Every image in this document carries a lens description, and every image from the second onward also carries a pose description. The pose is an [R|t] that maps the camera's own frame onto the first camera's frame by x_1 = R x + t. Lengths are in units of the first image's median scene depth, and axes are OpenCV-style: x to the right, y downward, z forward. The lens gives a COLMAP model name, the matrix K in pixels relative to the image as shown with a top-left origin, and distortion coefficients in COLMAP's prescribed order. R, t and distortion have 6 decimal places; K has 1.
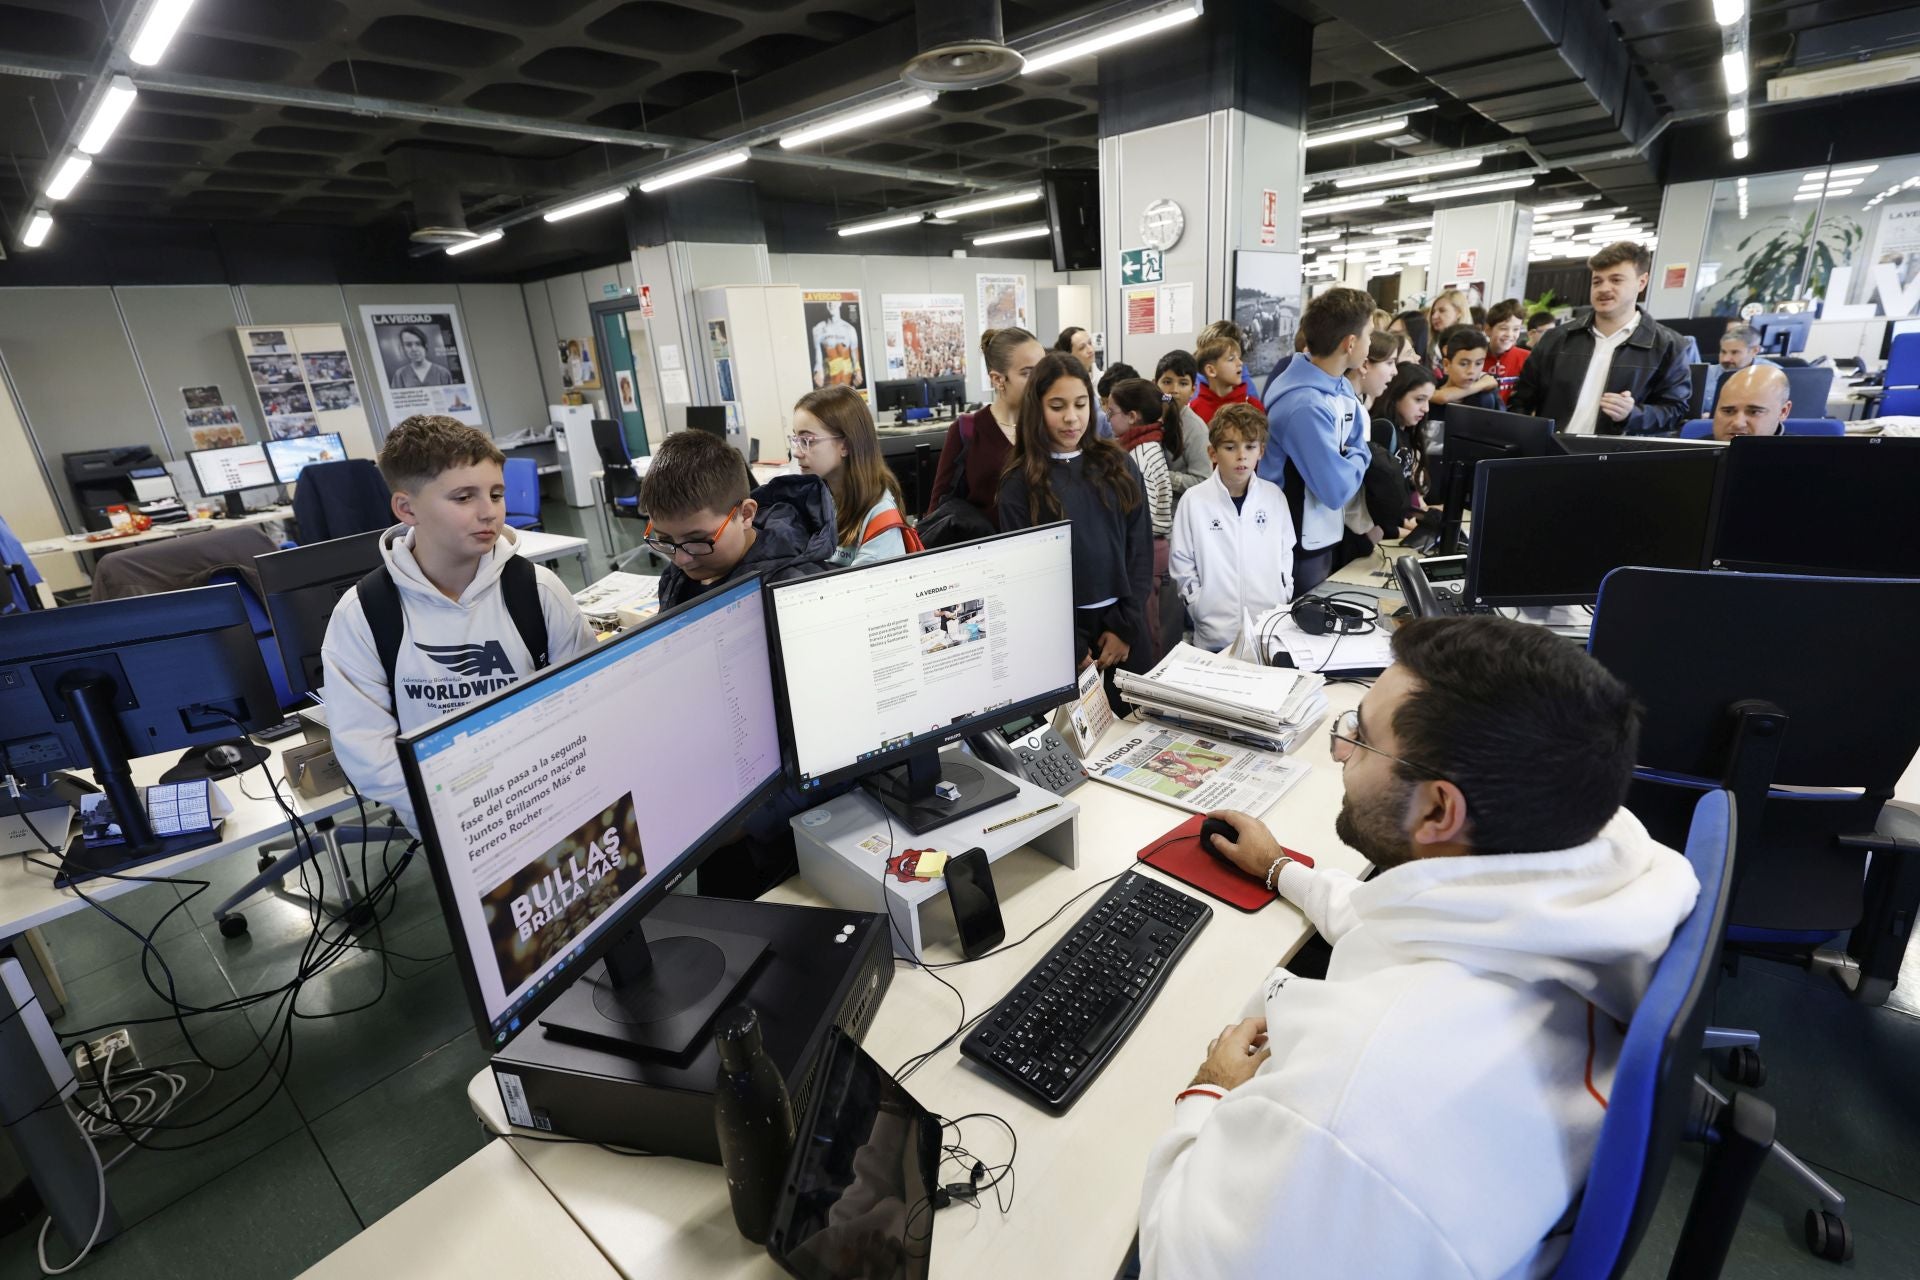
lens RADIAL K [[877.6, 0, 963.7], [0, 877.6, 641.2], [0, 0, 1]] dist [-0.003079, 0.000396]
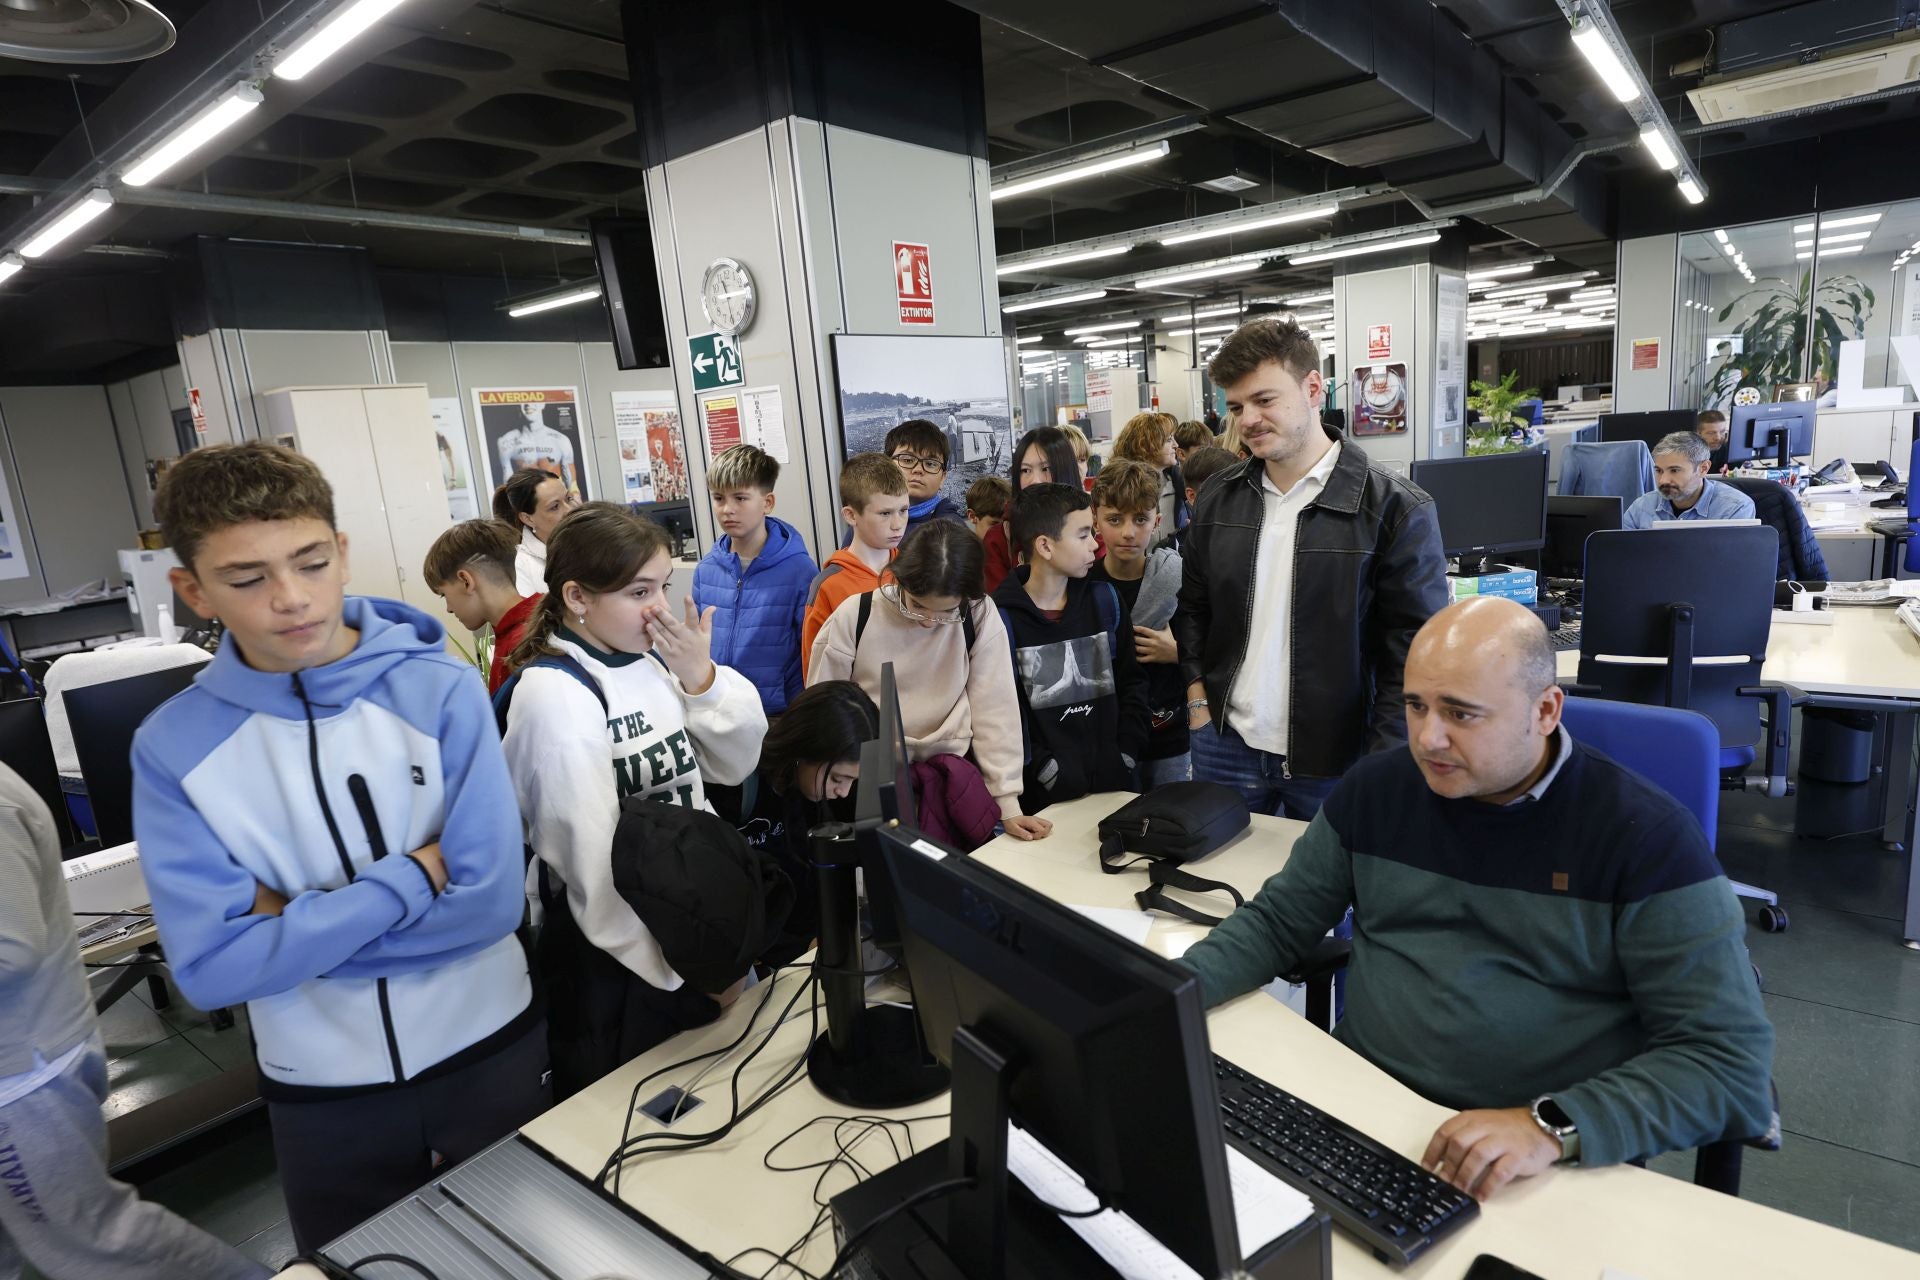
lens RADIAL K [[1060.5, 0, 960.0], [0, 1060.5, 640.0], [0, 0, 1]] dist [0.006893, -0.008607]
pose [[0.999123, -0.022849, 0.035091, 0.194089], [0.027360, 0.990606, -0.133983, -0.069880], [-0.031700, 0.134825, 0.990362, 0.153655]]
